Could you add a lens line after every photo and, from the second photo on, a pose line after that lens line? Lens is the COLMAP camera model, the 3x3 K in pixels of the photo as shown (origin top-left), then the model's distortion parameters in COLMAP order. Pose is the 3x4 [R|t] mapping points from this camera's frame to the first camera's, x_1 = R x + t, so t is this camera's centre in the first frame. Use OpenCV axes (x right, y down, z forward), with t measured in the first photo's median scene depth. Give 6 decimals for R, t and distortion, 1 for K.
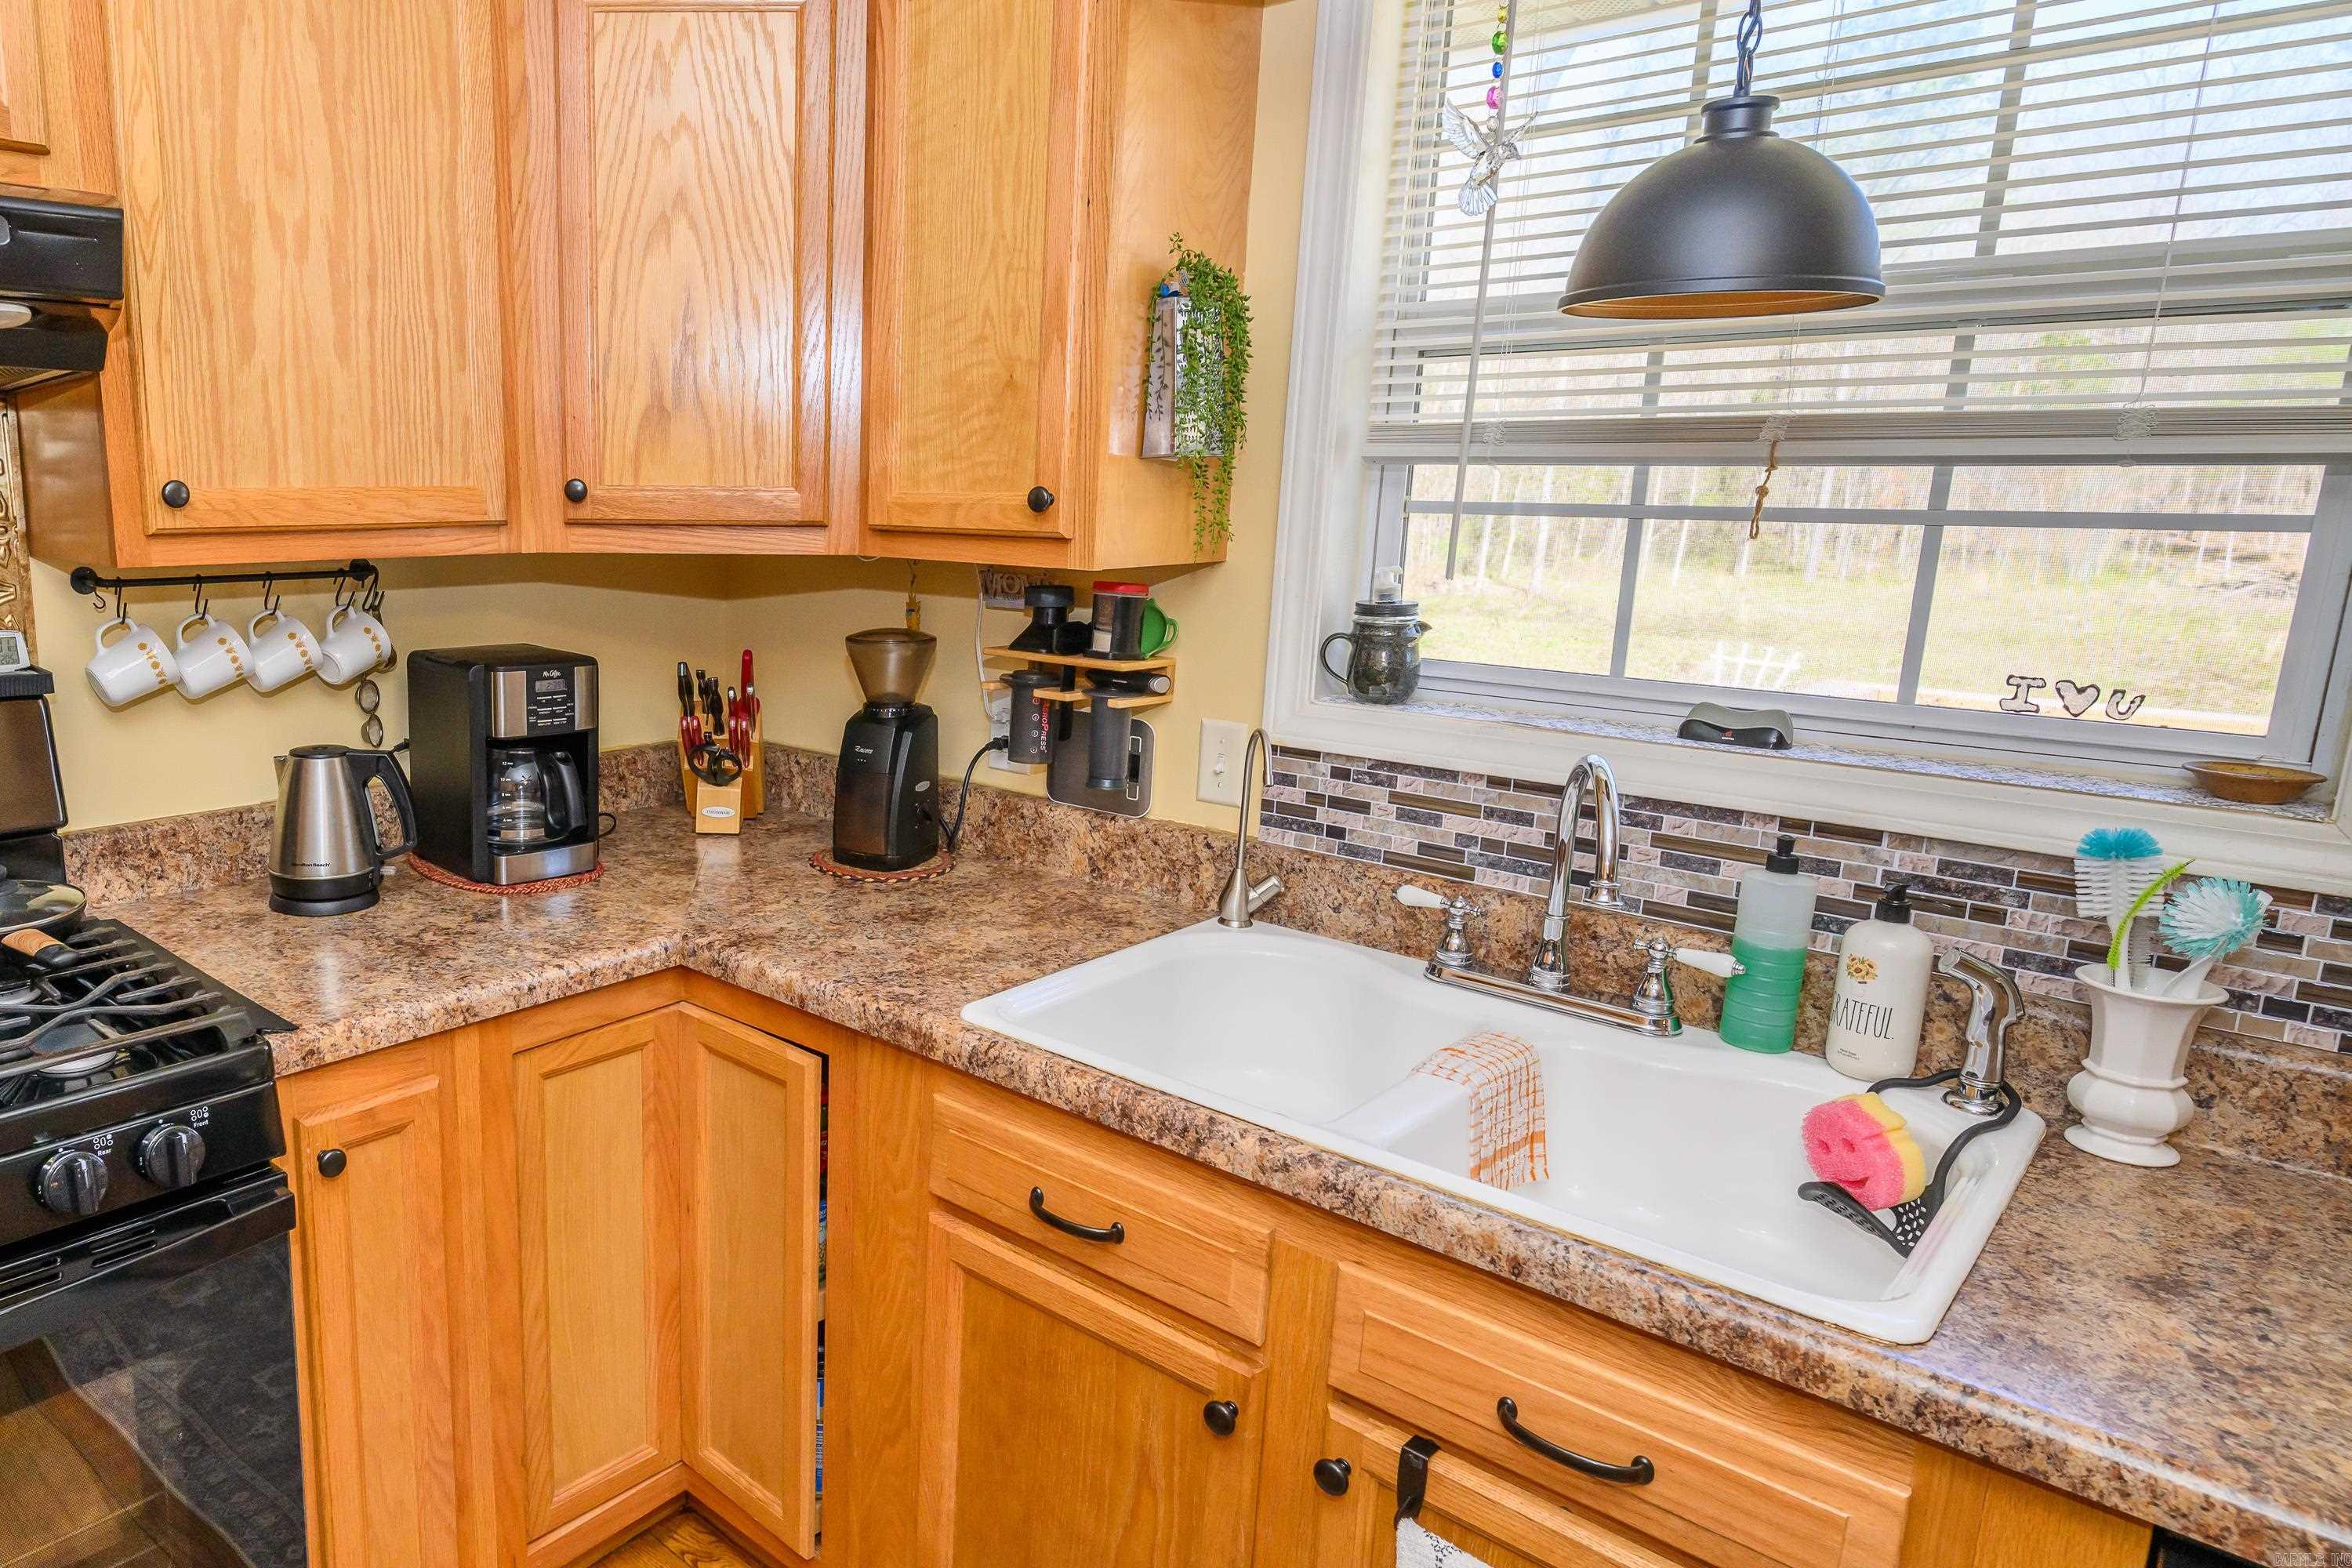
lens RADIAL K [[1490.9, 0, 1172.2], [0, 1490.9, 774.7], [0, 0, 1]] dist [-0.001853, -0.000029]
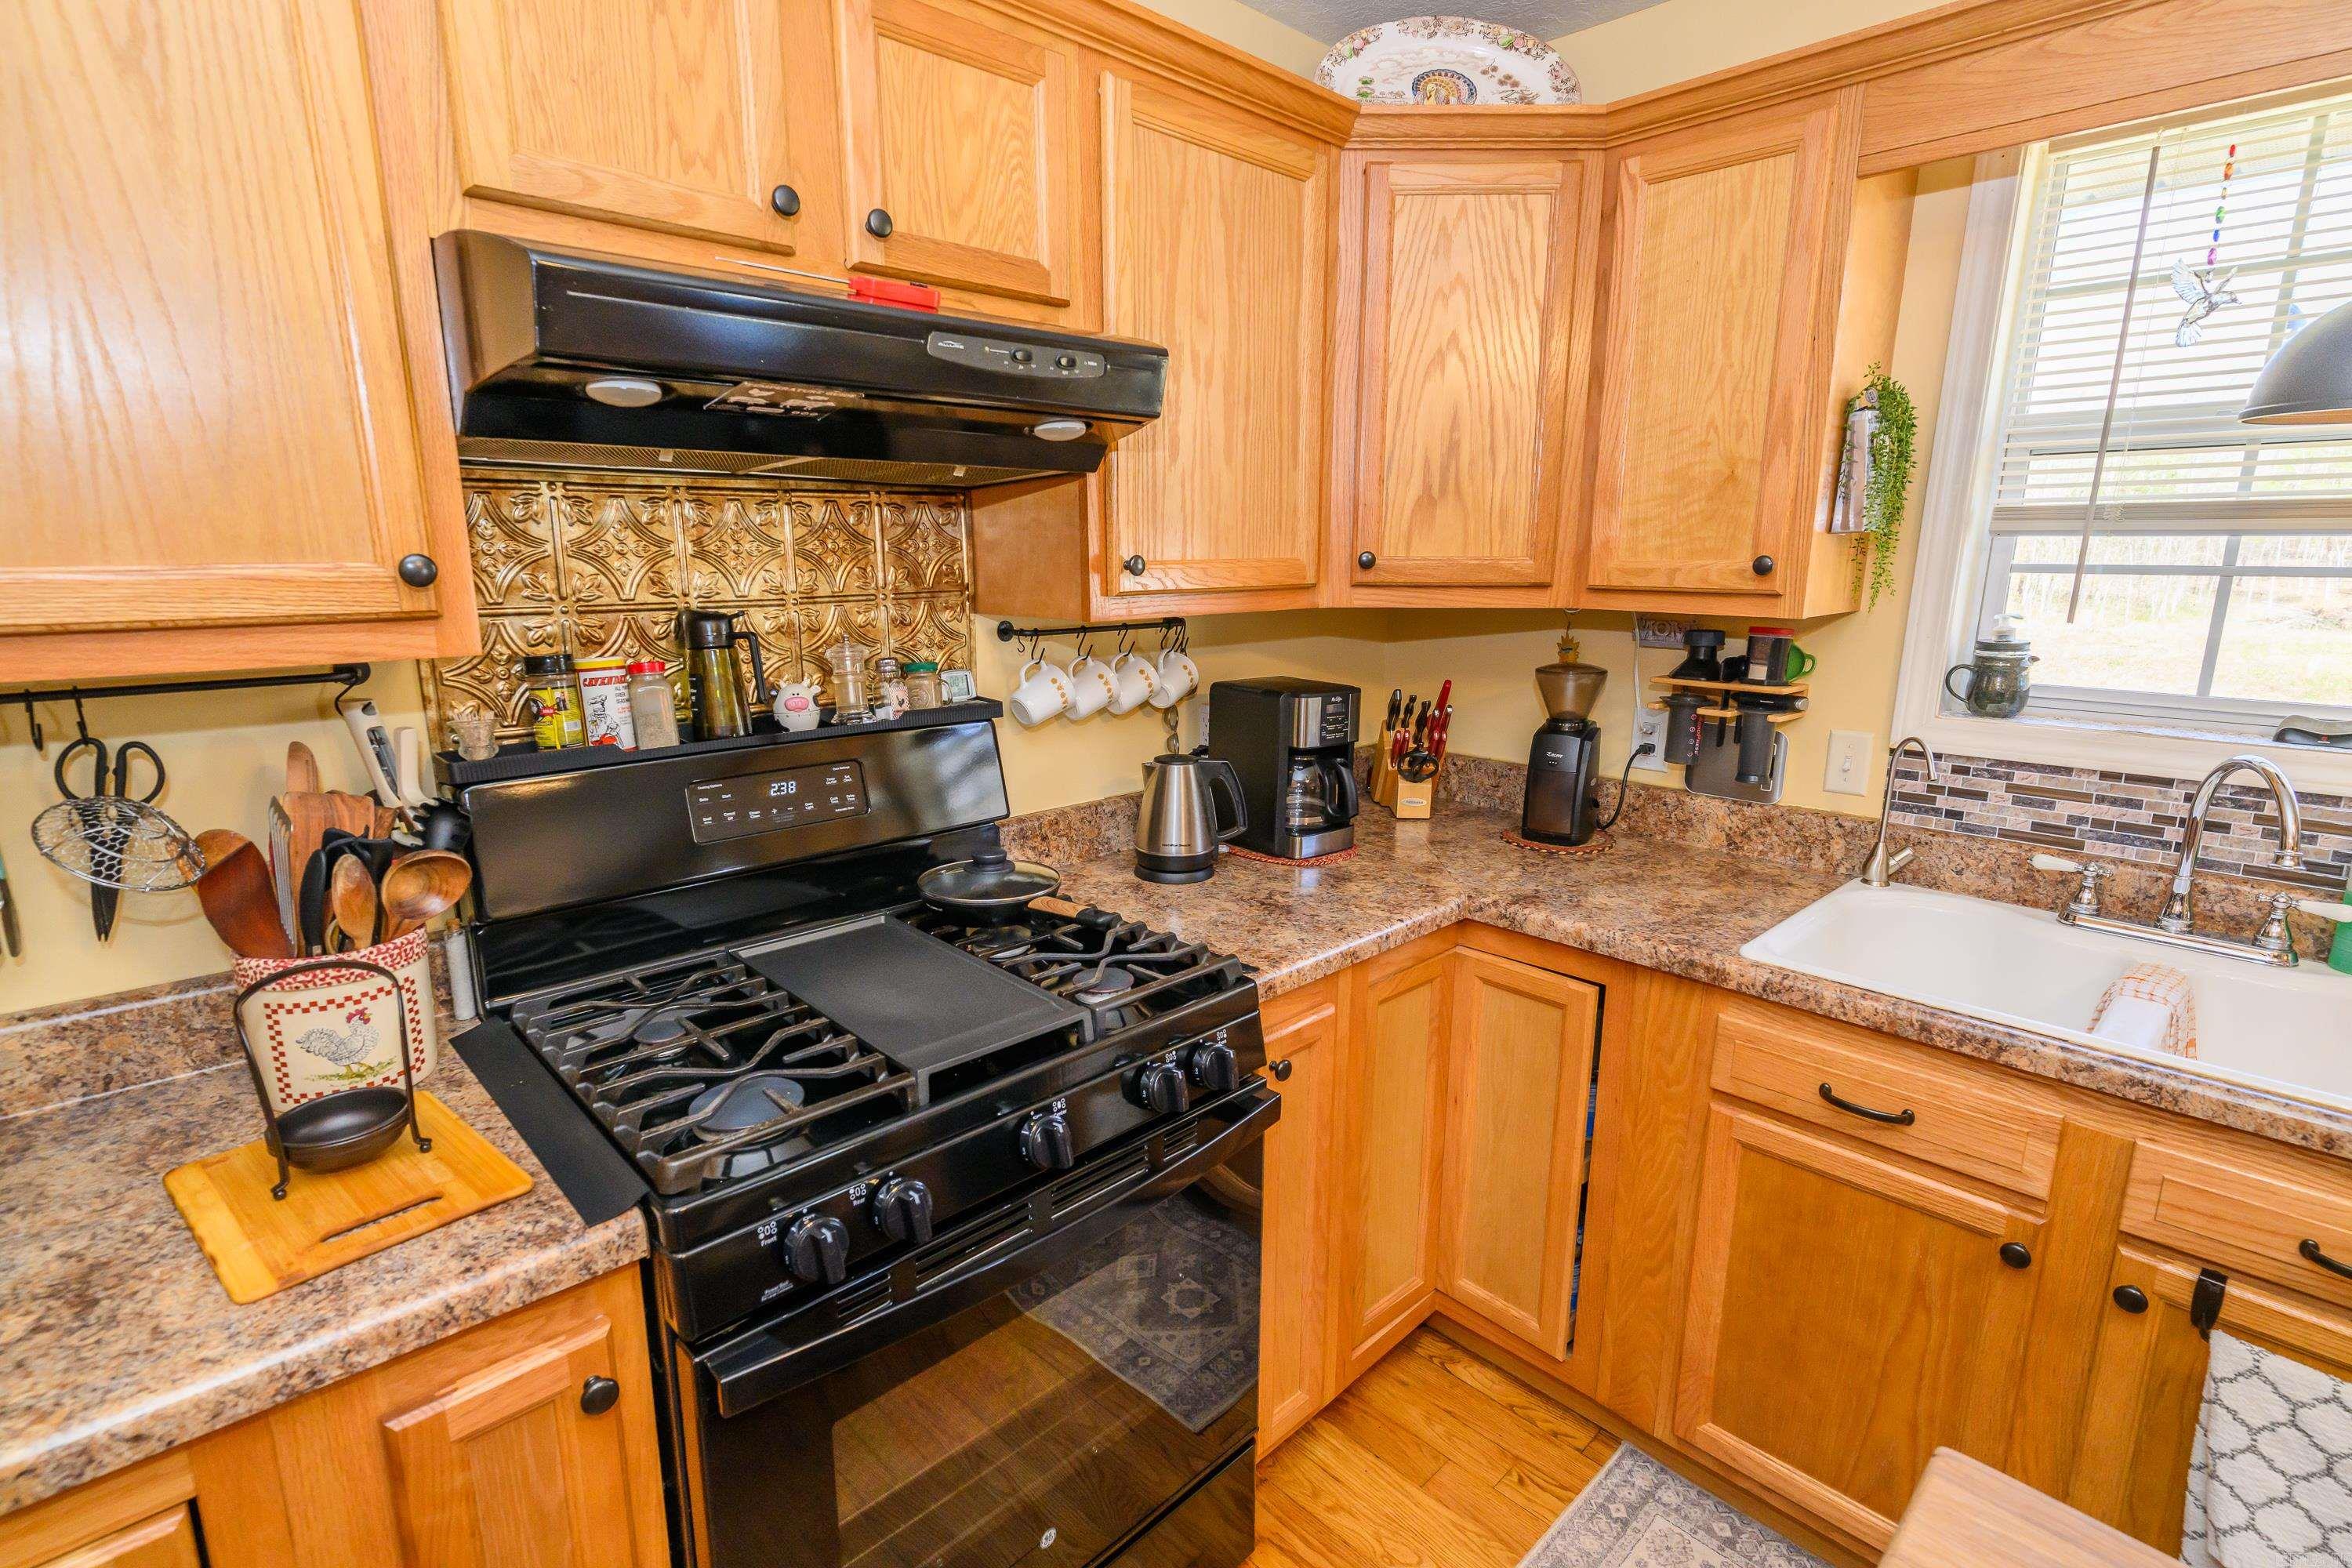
lens RADIAL K [[1116.6, 0, 1175.1], [0, 1116.6, 782.1], [0, 0, 1]] dist [0.001612, 0.000767]
pose [[0.999947, -0.007865, 0.006697, -0.601089], [0.007763, 0.999856, 0.015100, -0.010852], [-0.006815, -0.015047, 0.999864, 0.008358]]
